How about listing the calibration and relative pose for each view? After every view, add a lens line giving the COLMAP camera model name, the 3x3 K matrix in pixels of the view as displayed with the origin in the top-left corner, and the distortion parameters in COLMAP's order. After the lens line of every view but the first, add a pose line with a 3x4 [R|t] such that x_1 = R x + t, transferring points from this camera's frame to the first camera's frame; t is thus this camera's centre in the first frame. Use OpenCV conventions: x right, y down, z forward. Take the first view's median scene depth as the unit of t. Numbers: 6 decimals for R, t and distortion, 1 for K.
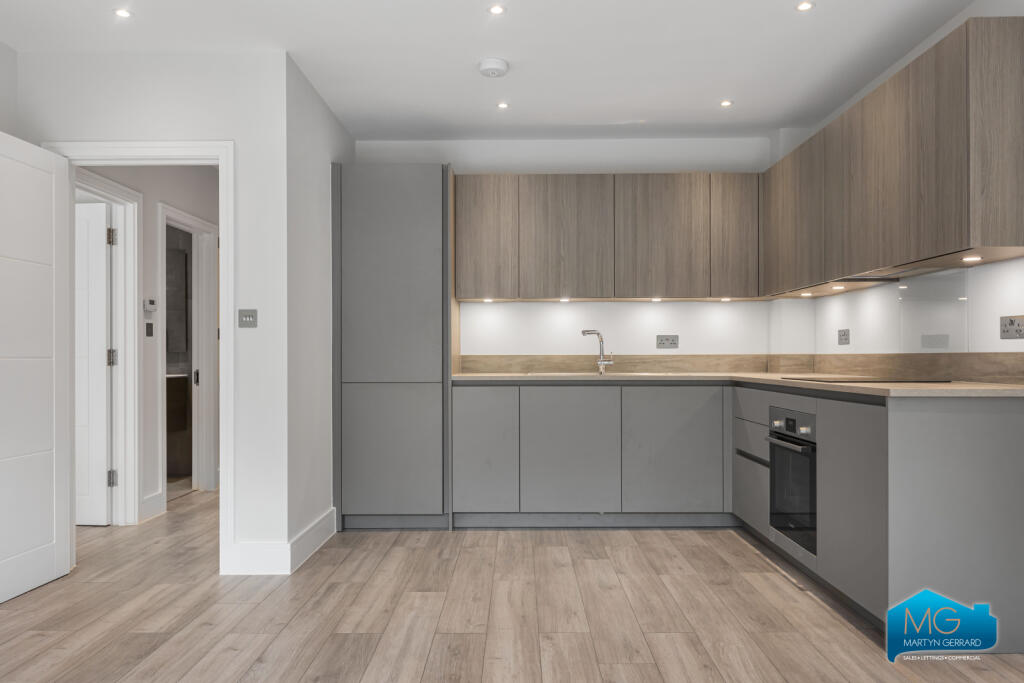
lens RADIAL K [[754.1, 0, 518.9], [0, 754.1, 359.2], [0, 0, 1]] dist [-0.003380, 0.000412]
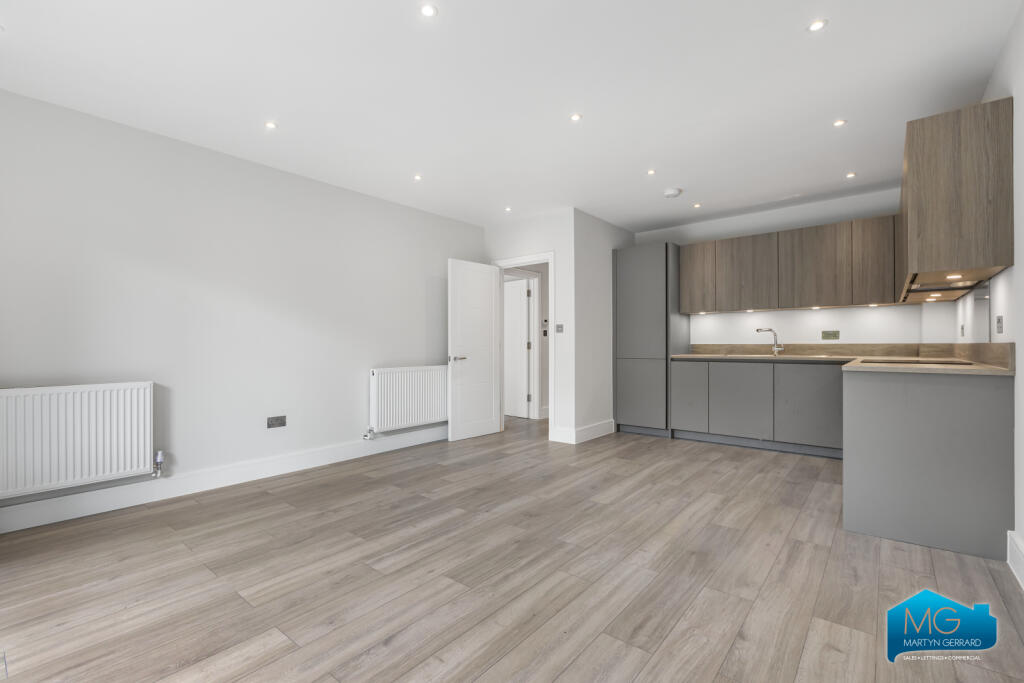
lens RADIAL K [[456.7, 0, 511.4], [0, 456.7, 344.9], [0, 0, 1]] dist [0.000062, -0.000269]
pose [[0.771495, -0.000823, -0.636235, 0.310509], [-0.000260, 0.999999, -0.001609, -0.002245], [0.636236, 0.001407, 0.771493, -0.116014]]
